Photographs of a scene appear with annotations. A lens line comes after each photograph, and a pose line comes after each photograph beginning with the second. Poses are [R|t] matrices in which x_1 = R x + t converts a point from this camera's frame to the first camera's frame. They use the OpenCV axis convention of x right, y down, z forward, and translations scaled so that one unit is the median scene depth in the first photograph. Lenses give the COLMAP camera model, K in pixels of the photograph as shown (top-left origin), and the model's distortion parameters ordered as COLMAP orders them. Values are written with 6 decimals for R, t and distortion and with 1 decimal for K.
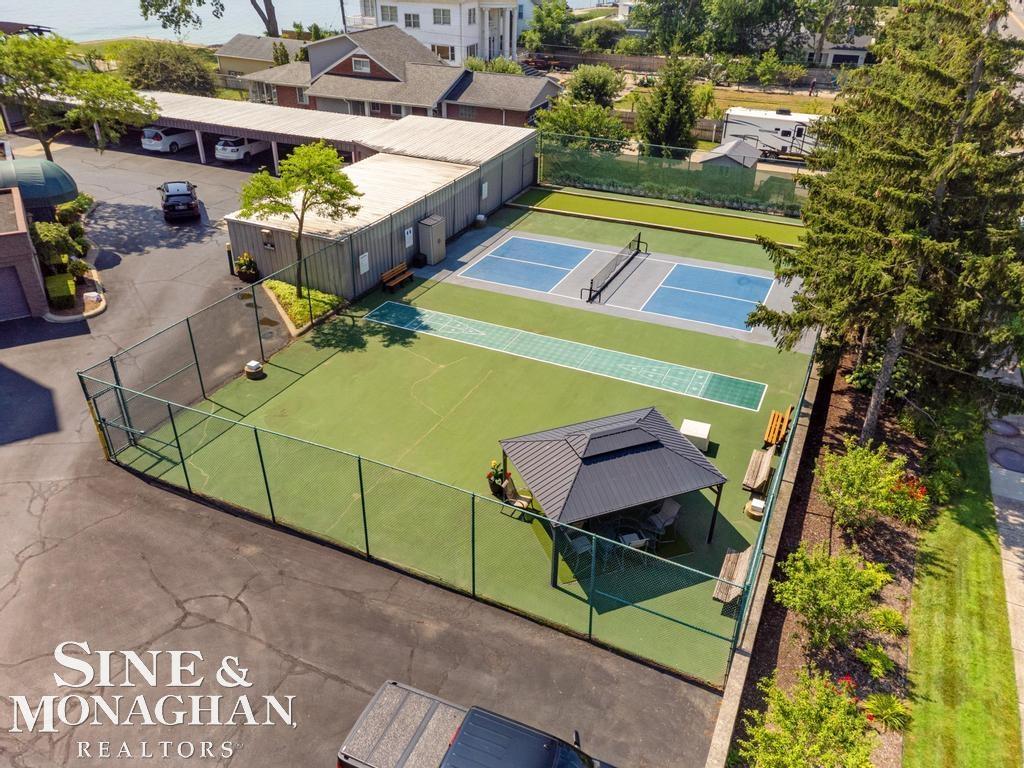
lens RADIAL K [[757.2, 0, 516.5], [0, 757.2, 382.6], [0, 0, 1]] dist [0.009681, -0.005881]
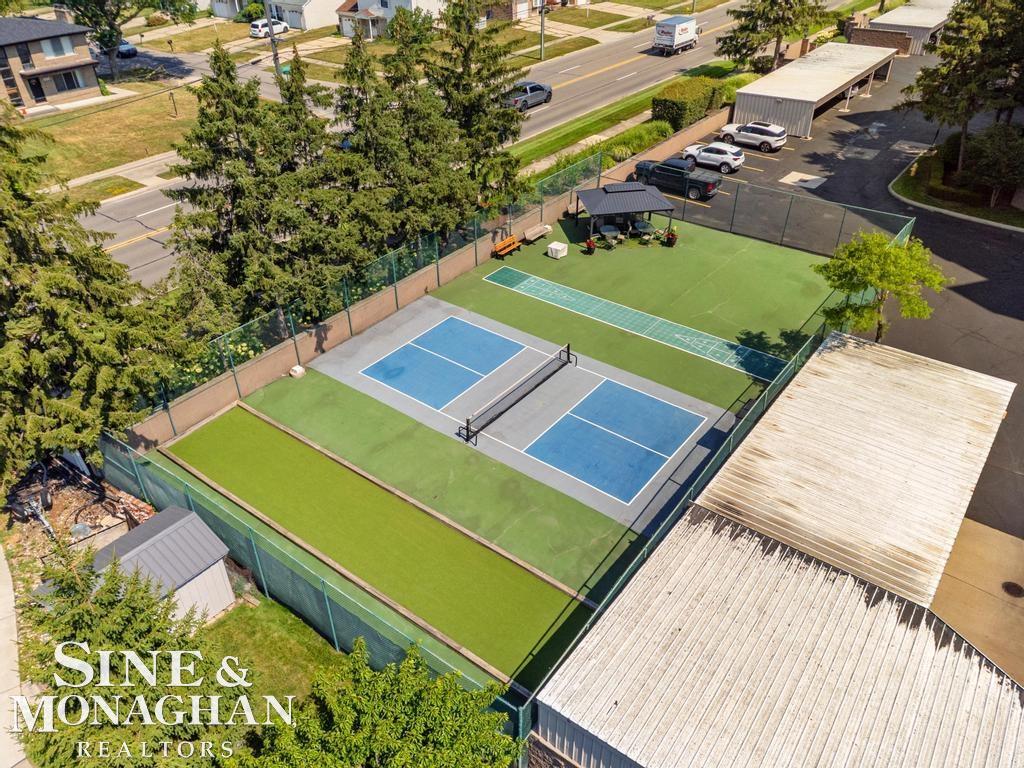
lens RADIAL K [[757.2, 0, 516.5], [0, 757.2, 382.6], [0, 0, 1]] dist [0.009681, -0.005881]
pose [[-0.975484, -0.124193, 0.181680, -0.021631], [0.115740, 0.412642, 0.903510, -1.014027], [-0.187179, 0.902387, -0.388152, 1.444781]]
